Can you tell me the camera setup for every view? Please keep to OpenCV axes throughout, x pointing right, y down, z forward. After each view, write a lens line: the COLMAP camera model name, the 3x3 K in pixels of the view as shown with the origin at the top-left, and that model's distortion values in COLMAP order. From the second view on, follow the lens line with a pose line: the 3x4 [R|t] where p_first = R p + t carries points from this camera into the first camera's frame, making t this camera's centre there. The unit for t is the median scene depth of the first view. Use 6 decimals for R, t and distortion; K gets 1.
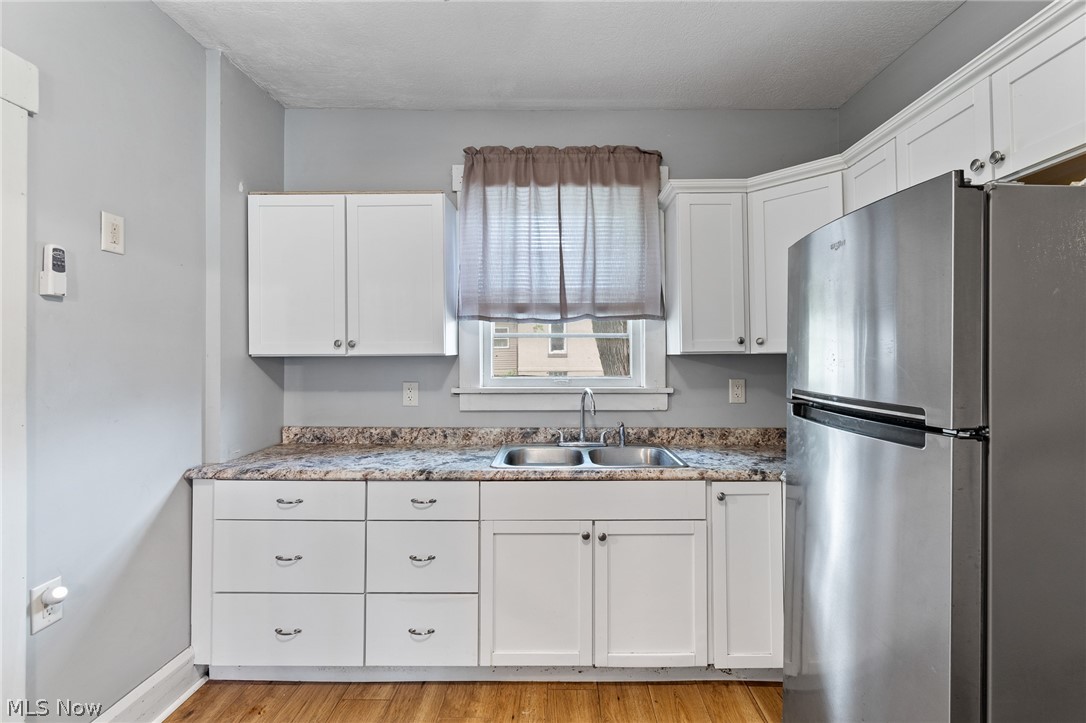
lens RADIAL K [[480.8, 0, 553.1], [0, 480.8, 347.4], [0, 0, 1]] dist [-0.002270, -0.000981]
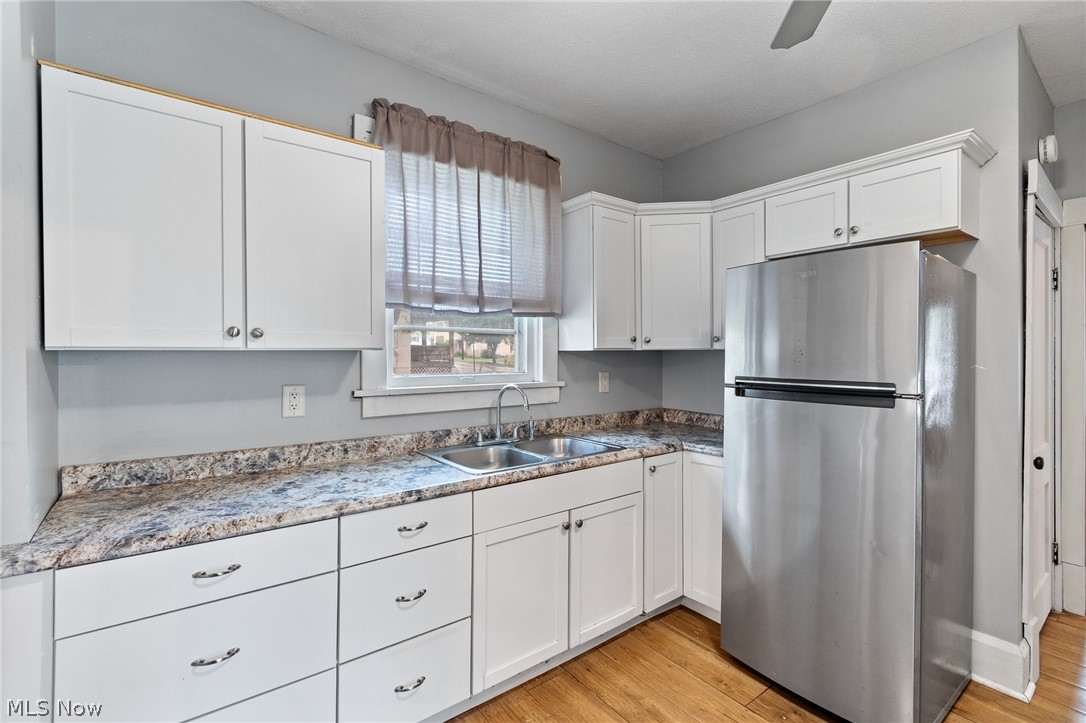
lens RADIAL K [[480.8, 0, 549.9], [0, 480.8, 352.4], [0, 0, 1]] dist [-0.002270, -0.000981]
pose [[0.793176, 0.003031, 0.608985, -0.452648], [-0.013404, 0.999832, 0.012482, 0.005979], [-0.608845, -0.018063, 0.793083, 0.162472]]
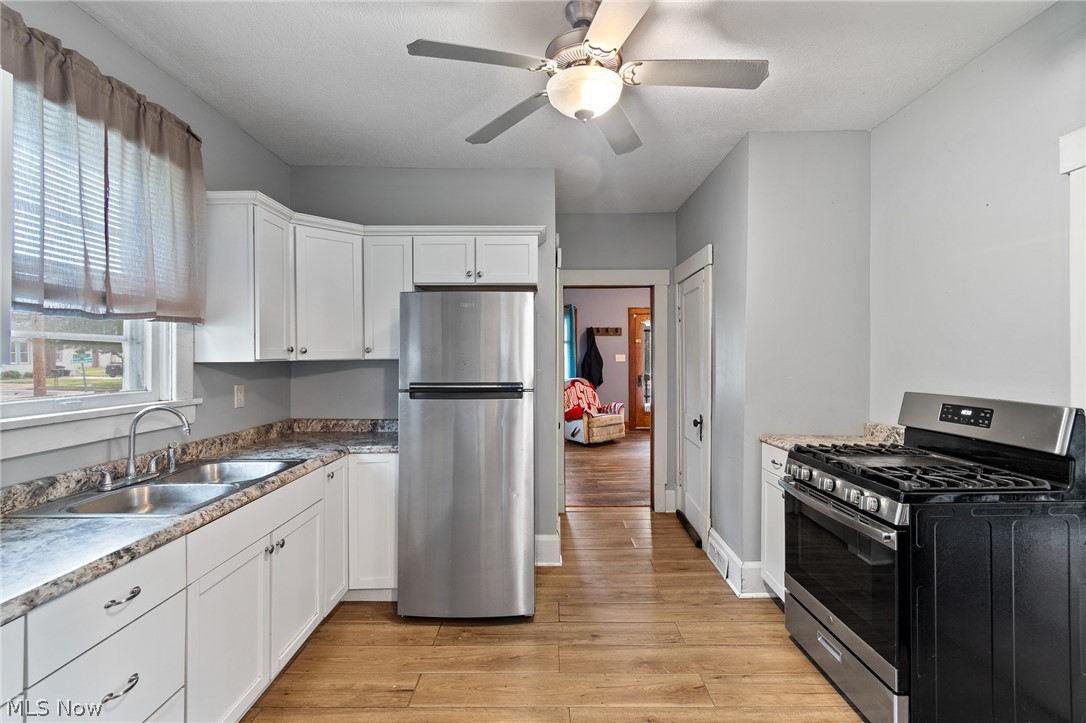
lens RADIAL K [[480.8, 0, 536.6], [0, 480.8, 353.5], [0, 0, 1]] dist [-0.002270, -0.000981]
pose [[0.016201, 0.008728, 0.999831, -0.691740], [-0.012525, 0.999885, -0.008526, -0.001996], [-0.999790, -0.012385, 0.016308, 0.346884]]
